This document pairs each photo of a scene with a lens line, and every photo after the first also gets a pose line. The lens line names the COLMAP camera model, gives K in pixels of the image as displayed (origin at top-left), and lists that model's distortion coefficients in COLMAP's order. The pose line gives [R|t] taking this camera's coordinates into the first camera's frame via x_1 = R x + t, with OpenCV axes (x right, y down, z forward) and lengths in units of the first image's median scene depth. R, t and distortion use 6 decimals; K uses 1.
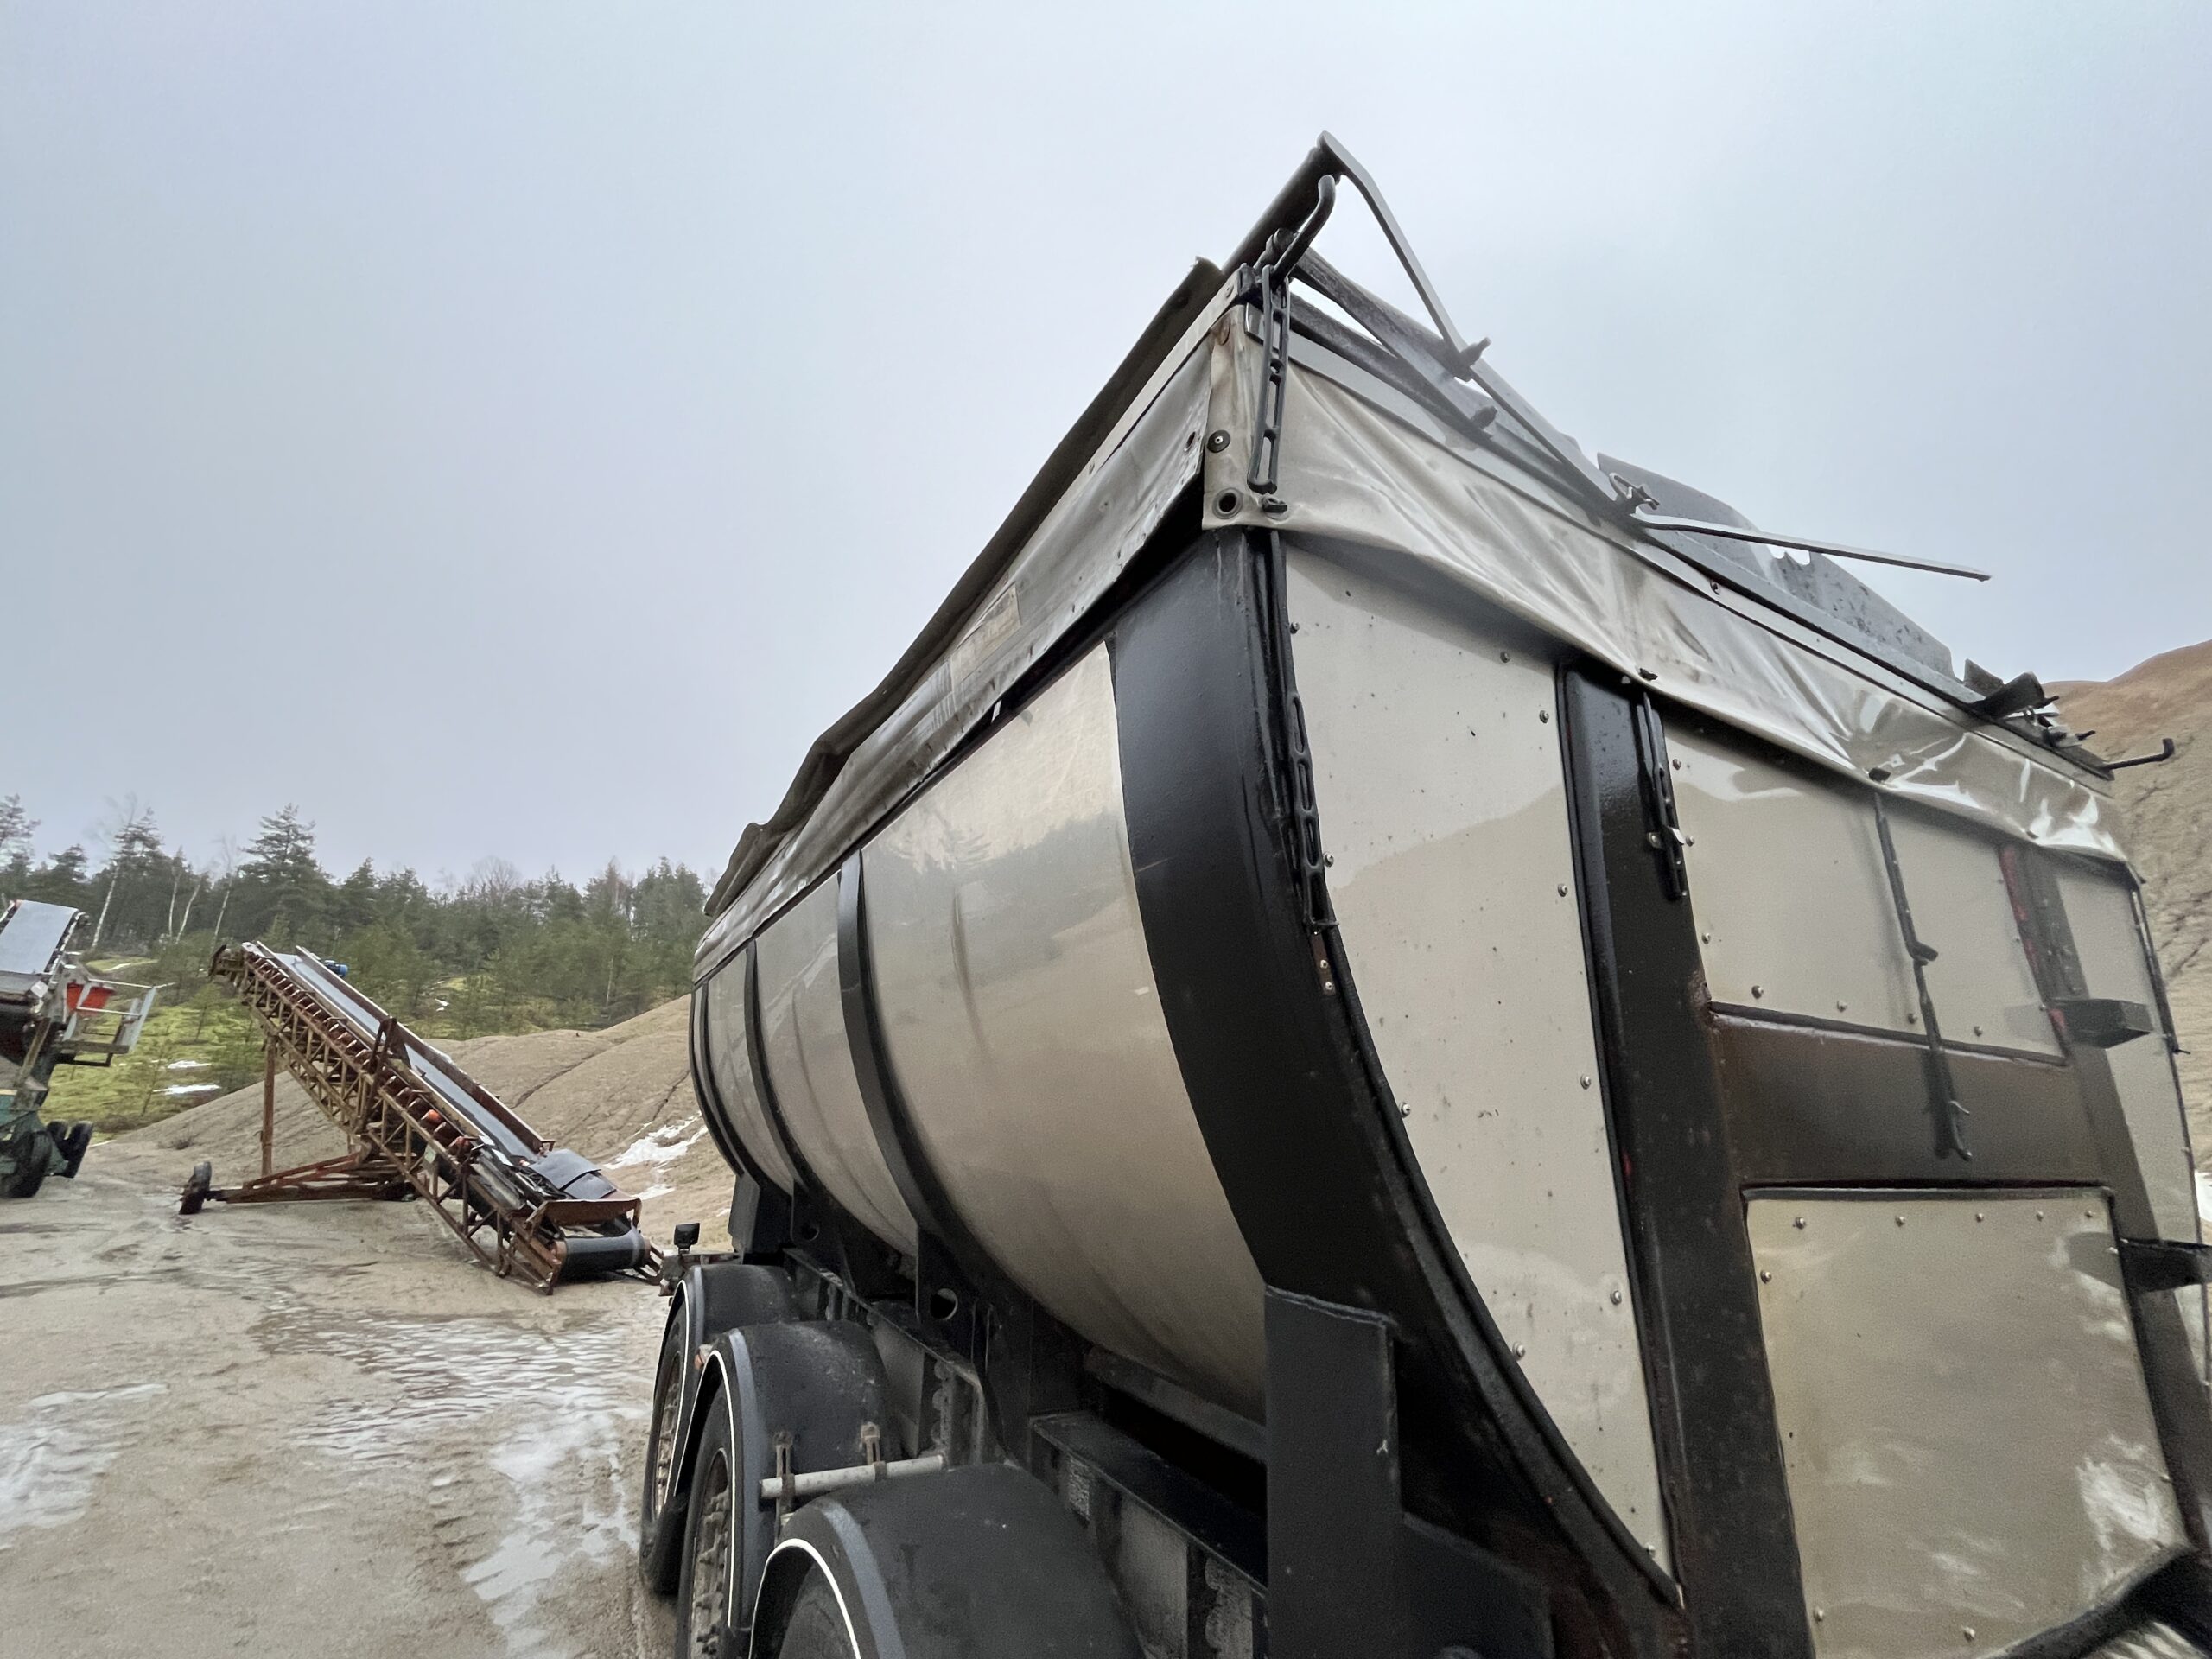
lens RADIAL K [[920.0, 0, 1088.9], [0, 920.0, 835.0], [0, 0, 1]] dist [-0.002359, -0.001048]
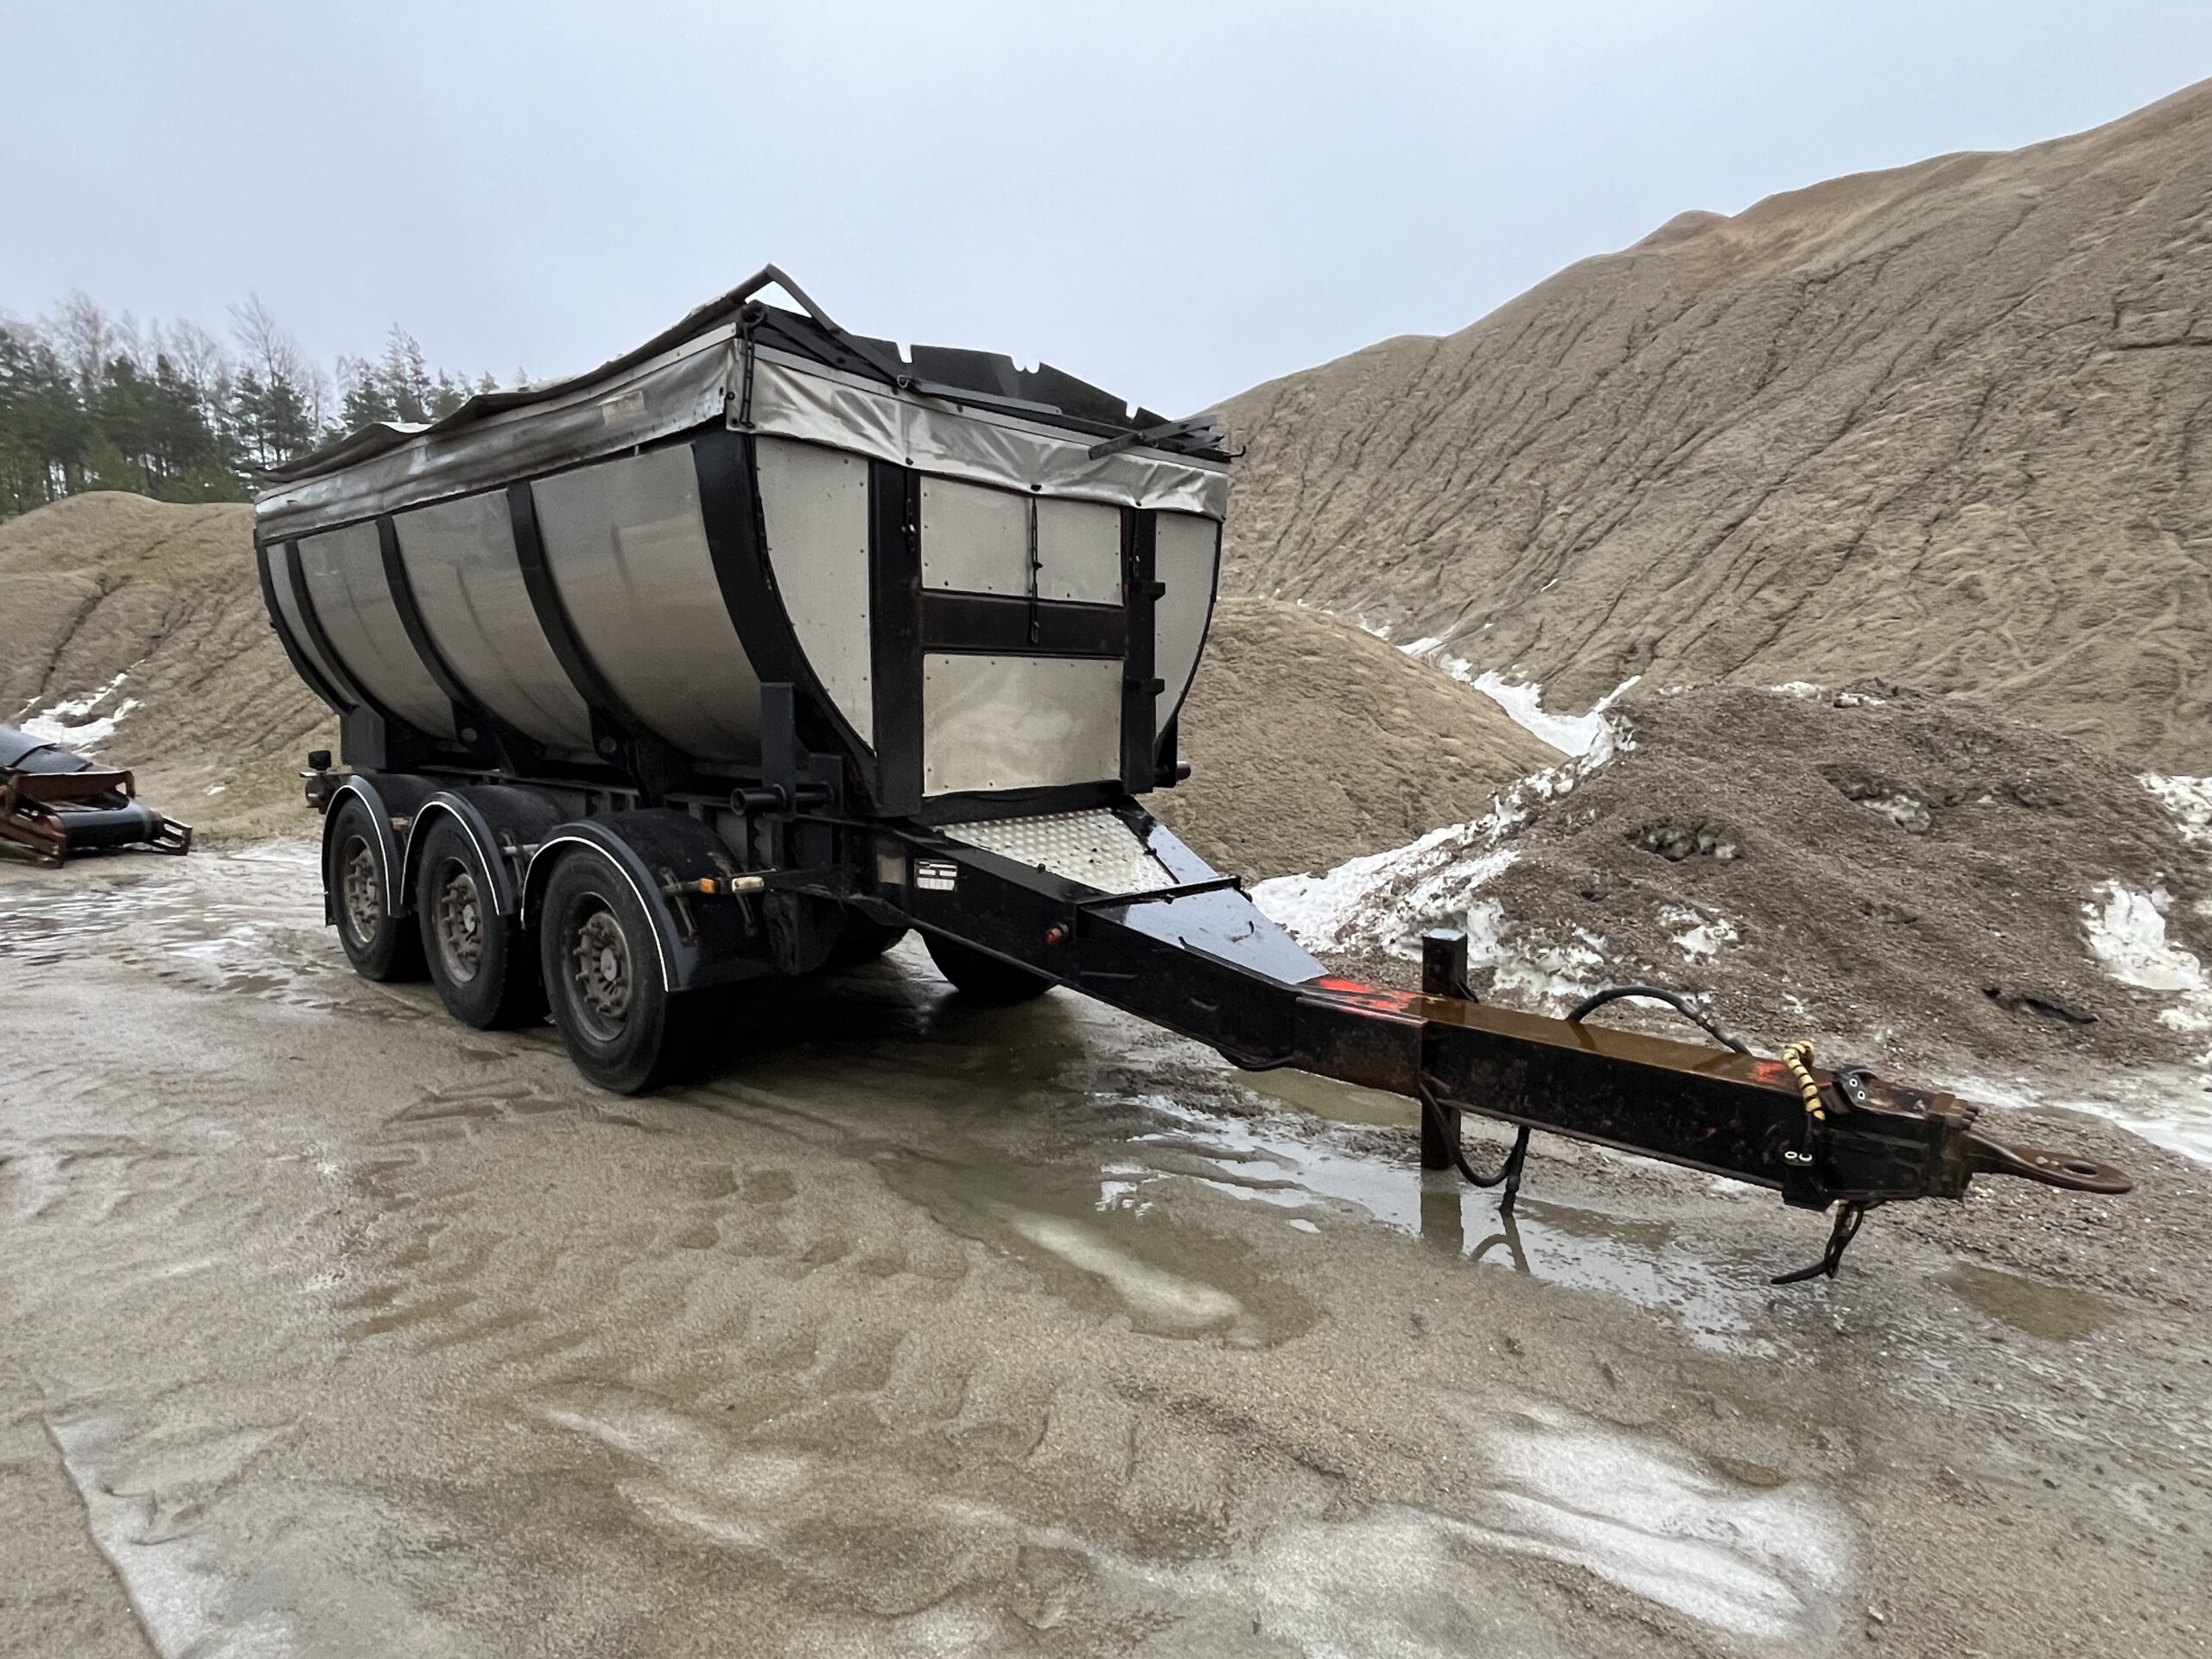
lens RADIAL K [[1223.2, 0, 1086.5], [0, 1223.2, 829.2], [0, 0, 1]] dist [0.002405, -0.005425]
pose [[0.942738, -0.068594, 0.326404, -0.012294], [-0.070764, 0.915210, 0.396716, -0.063571], [-0.325941, -0.397097, 0.857949, -0.256678]]
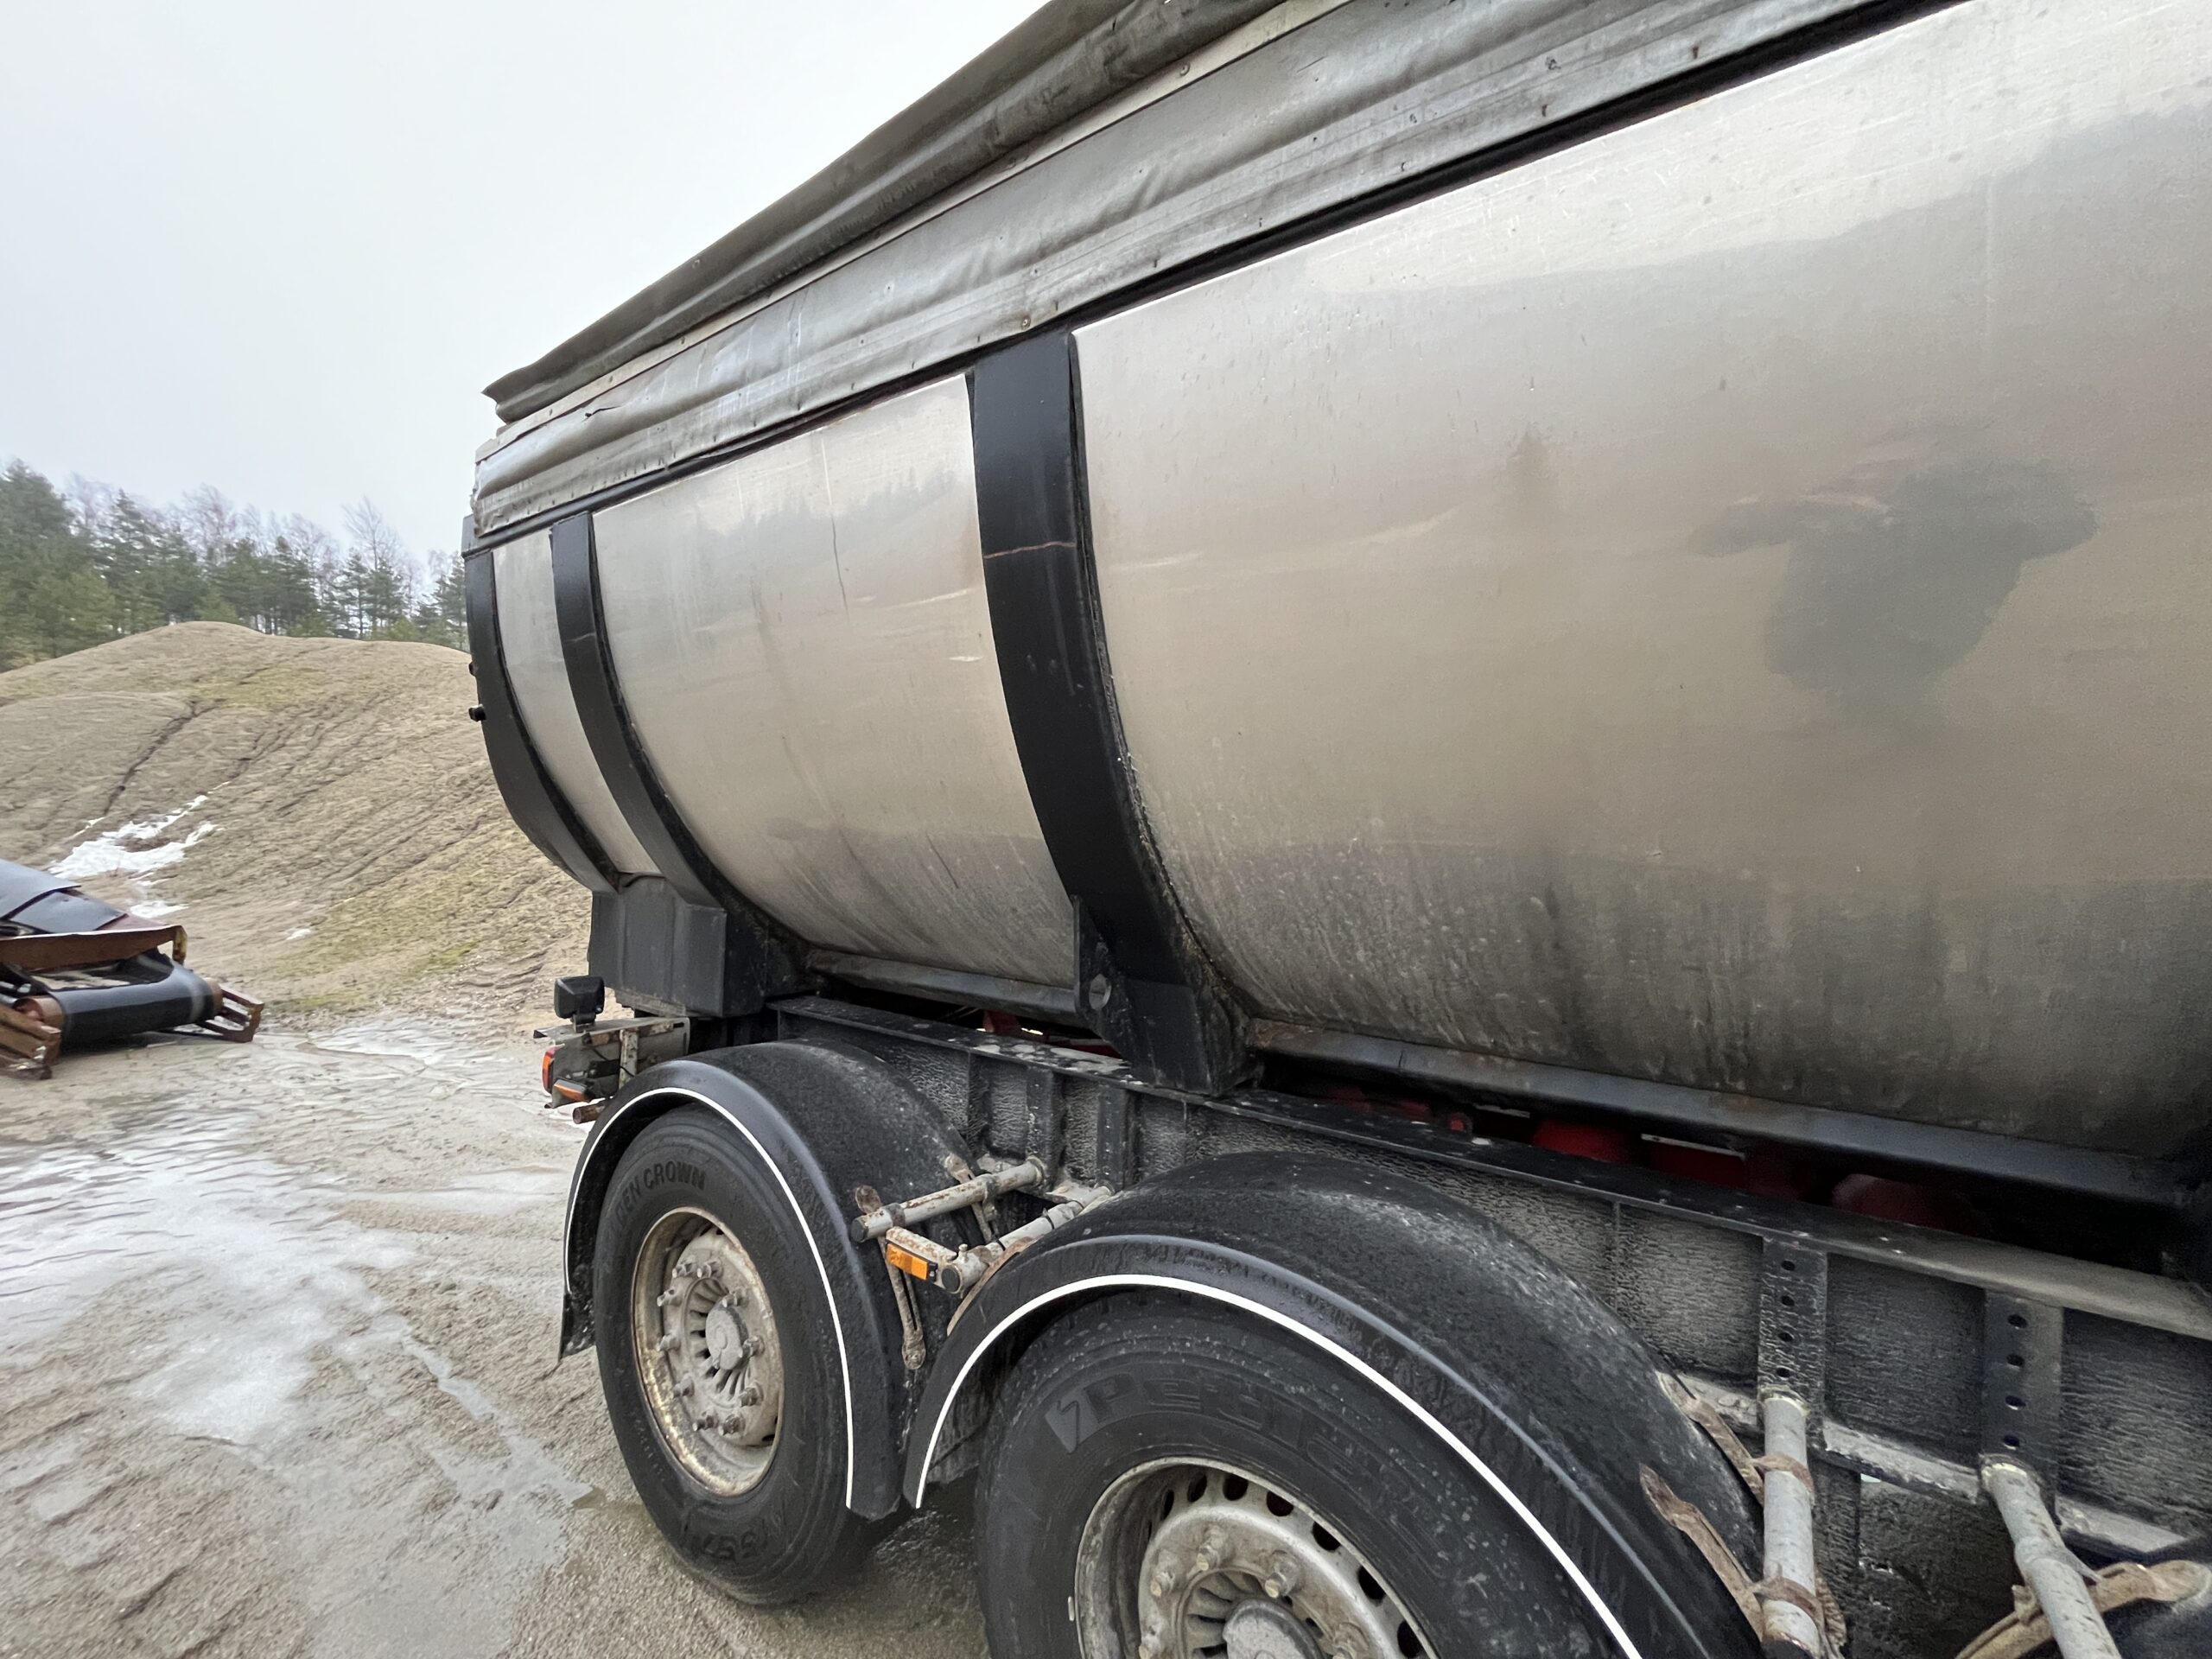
lens RADIAL K [[920.0, 0, 1092.1], [0, 920.0, 837.1], [0, 0, 1]] dist [-0.002359, -0.001048]
pose [[0.906665, -0.014441, 0.421603, -0.145697], [-0.120169, 0.949166, 0.290936, 0.059208], [-0.404373, -0.314445, 0.858840, 0.168551]]
